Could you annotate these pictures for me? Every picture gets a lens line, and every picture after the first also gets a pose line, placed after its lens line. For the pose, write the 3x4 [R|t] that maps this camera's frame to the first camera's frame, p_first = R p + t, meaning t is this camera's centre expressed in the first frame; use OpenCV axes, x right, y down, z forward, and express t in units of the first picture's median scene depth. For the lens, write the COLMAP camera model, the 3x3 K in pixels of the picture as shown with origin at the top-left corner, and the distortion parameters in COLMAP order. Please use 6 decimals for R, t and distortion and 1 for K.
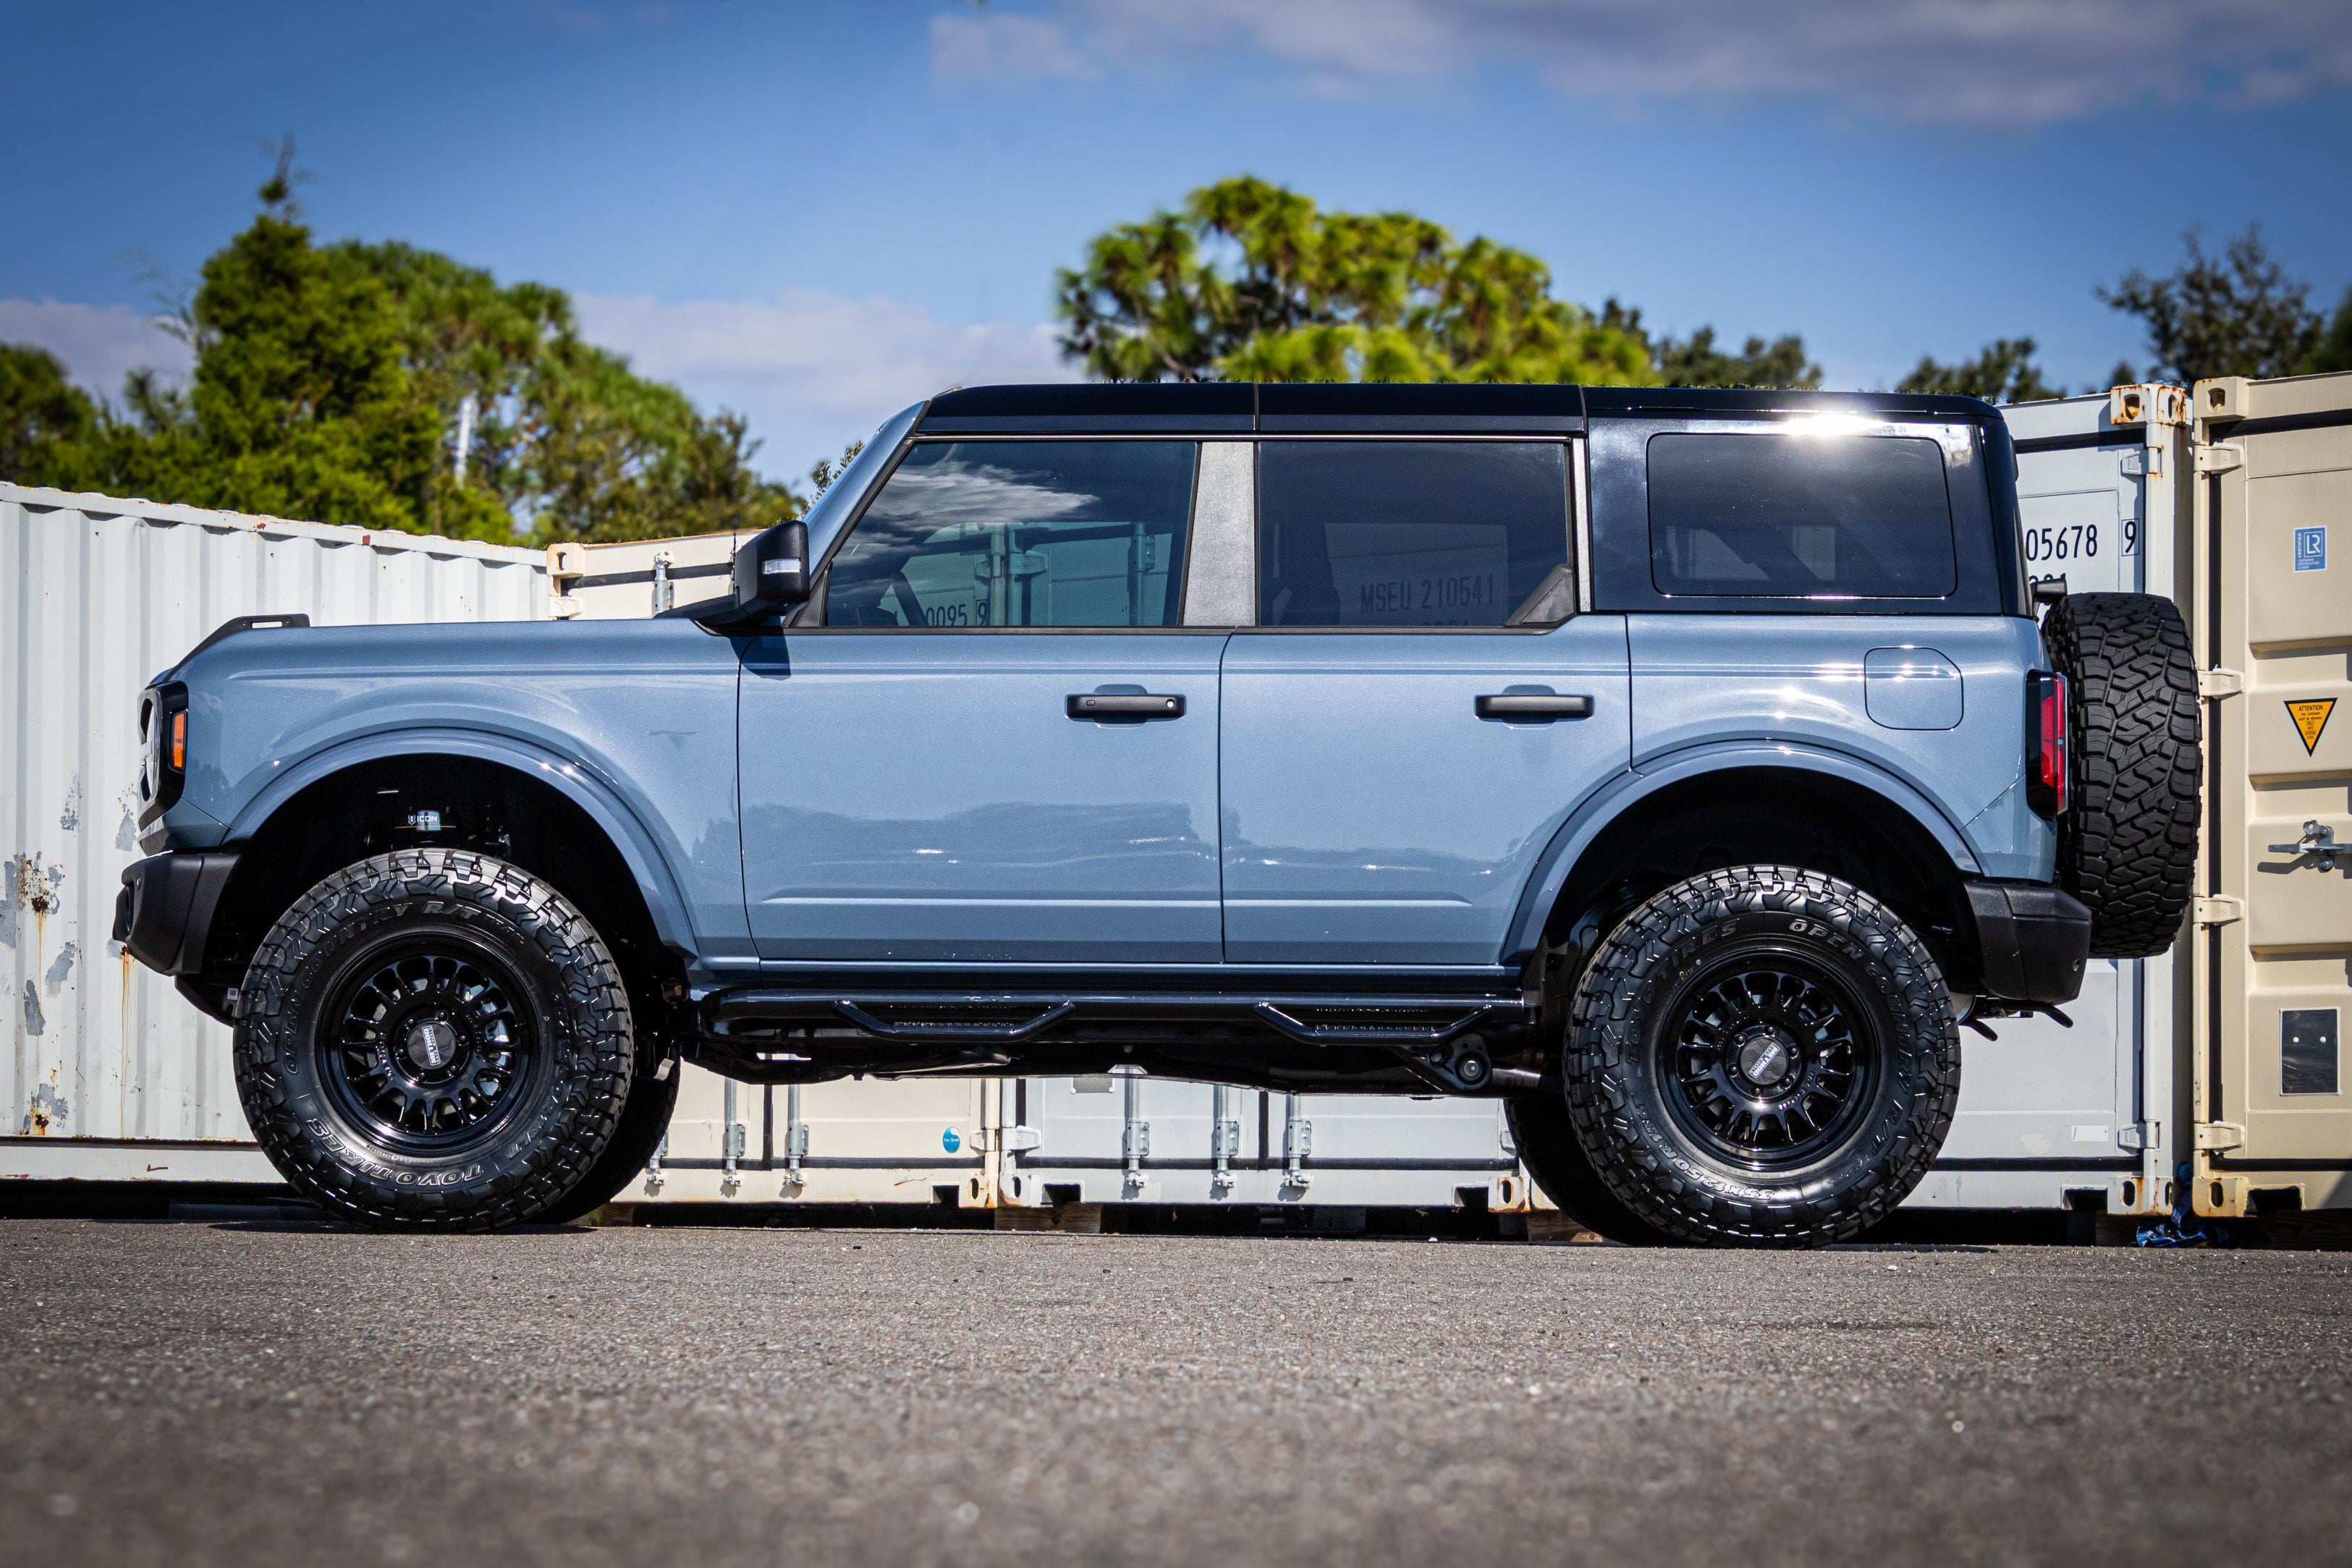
lens RADIAL K [[5878.0, 0, 1176.0], [0, 5878.0, 784.0], [0, 0, 1]] dist [-0.047776, 0.515601]
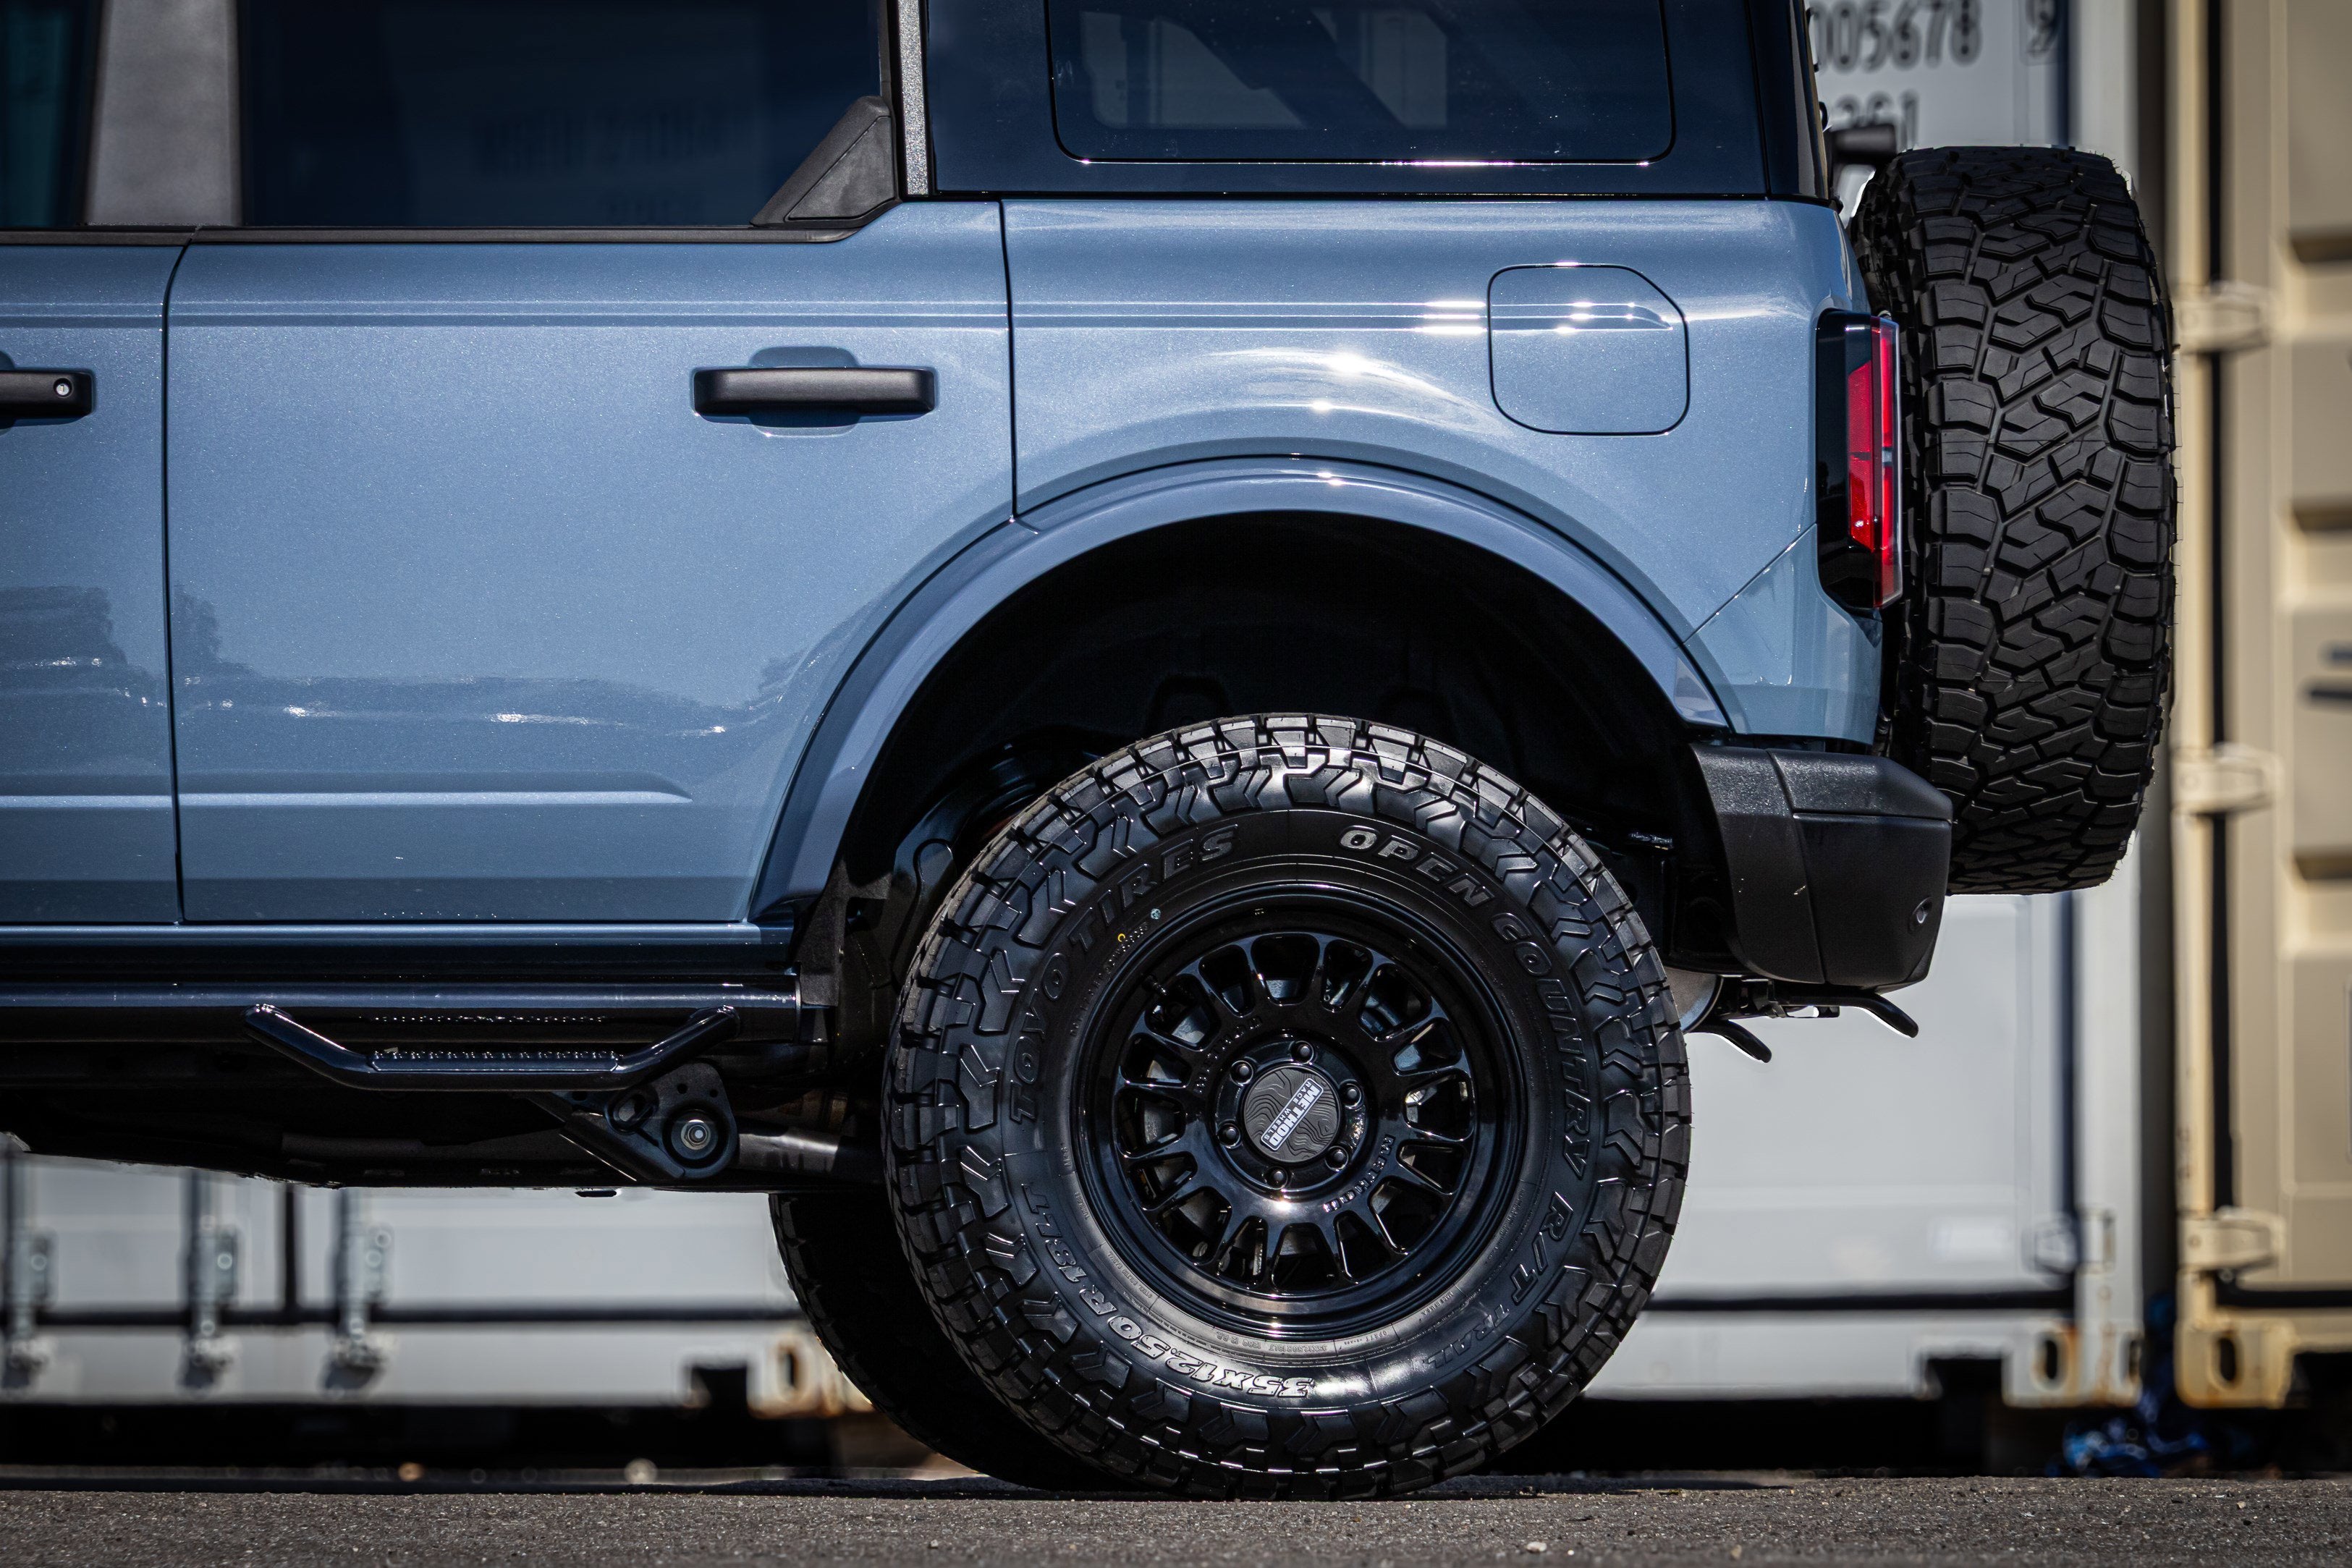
lens RADIAL K [[10467.5, 0, 1176.0], [0, 10467.5, 784.0], [0, 0, 1]] dist [-0.313490, 0.987742]
pose [[0.996938, -0.005773, 0.077987, 0.022292], [0.004774, 0.999904, 0.012996, 0.010131], [-0.078055, -0.012584, 0.996870, 0.140168]]
